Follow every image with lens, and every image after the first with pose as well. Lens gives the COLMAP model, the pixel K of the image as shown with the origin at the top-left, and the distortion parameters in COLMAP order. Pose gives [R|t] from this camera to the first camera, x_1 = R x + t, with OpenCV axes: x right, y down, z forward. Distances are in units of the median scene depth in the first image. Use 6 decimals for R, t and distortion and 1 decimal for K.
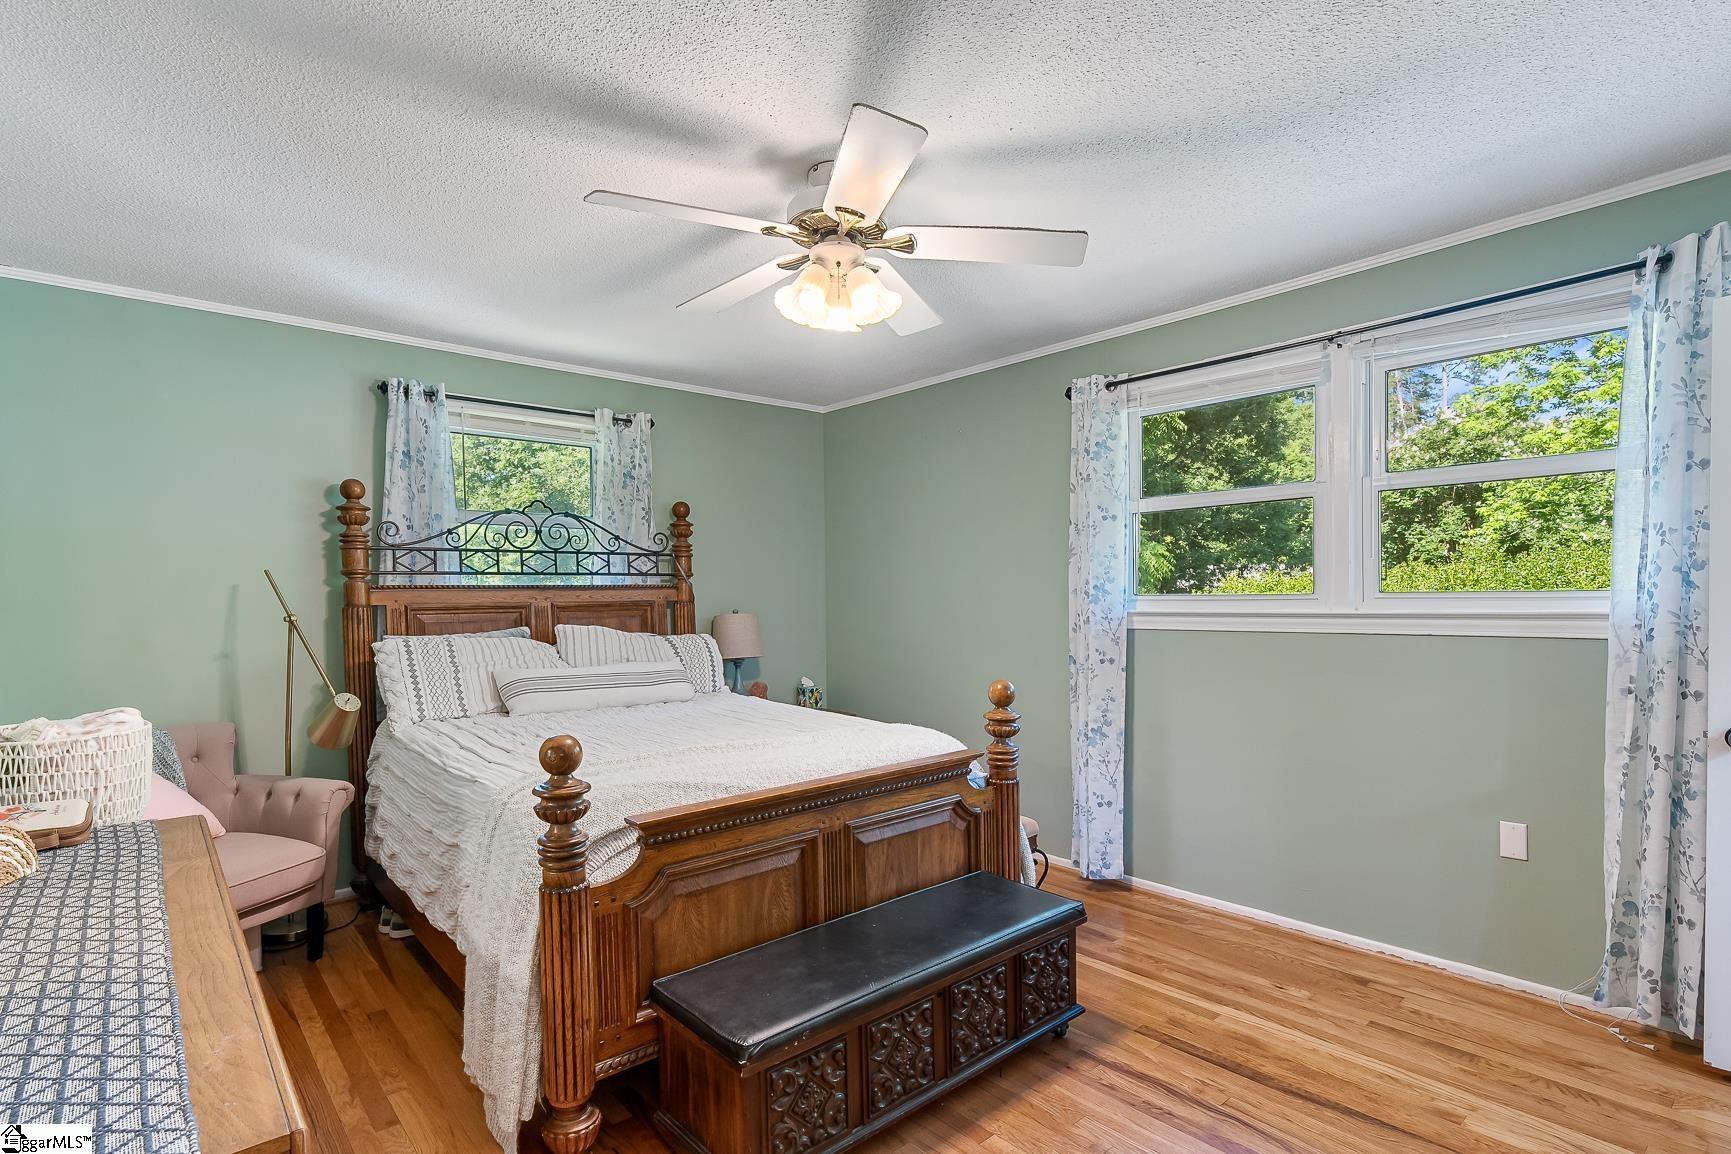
lens RADIAL K [[849.9, 0, 879.6], [0, 849.9, 611.7], [0, 0, 1]] dist [0.000413, 0.000163]
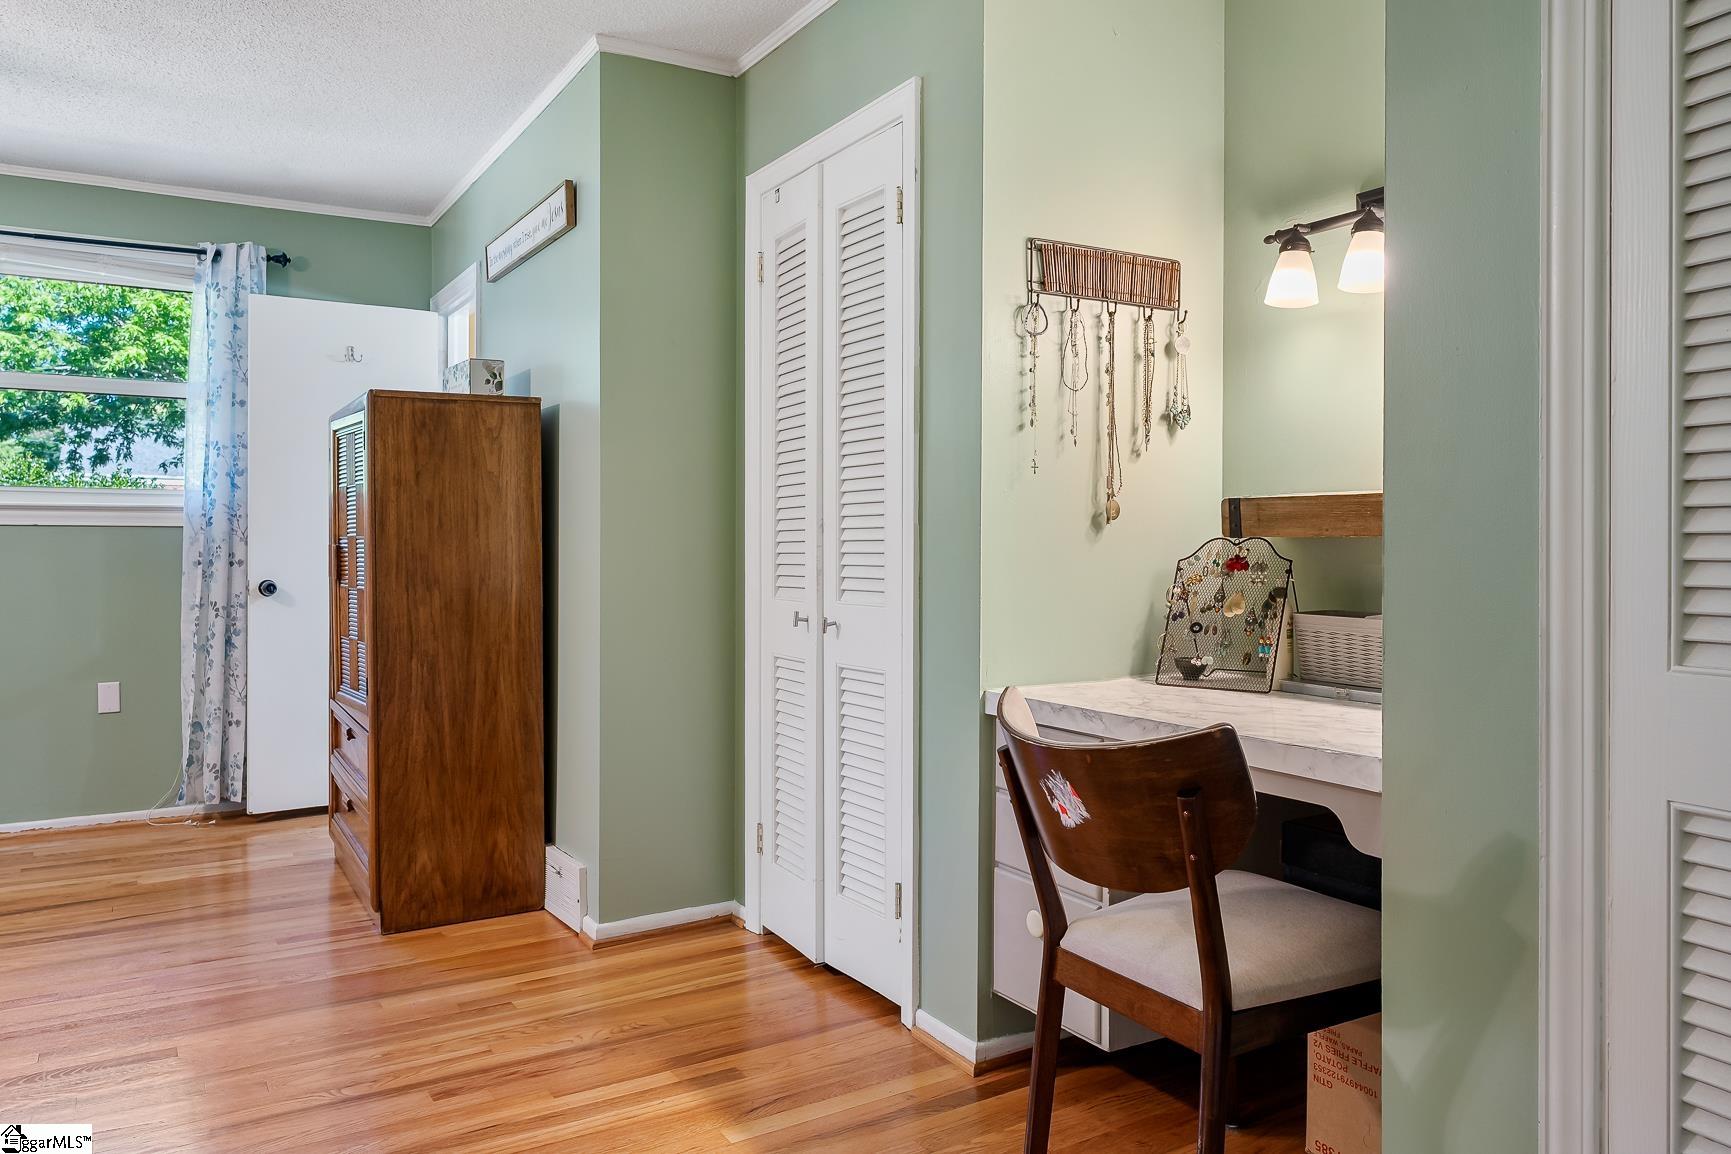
lens RADIAL K [[1234.1, 0, 864.8], [0, 1234.1, 568.7], [0, 0, 1]] dist [-0.010682, -0.002047]
pose [[0.161663, 0.004004, 0.986838, -0.859470], [0.015280, 0.999862, -0.006560, 0.128023], [-0.986728, 0.016140, 0.161580, -0.355613]]
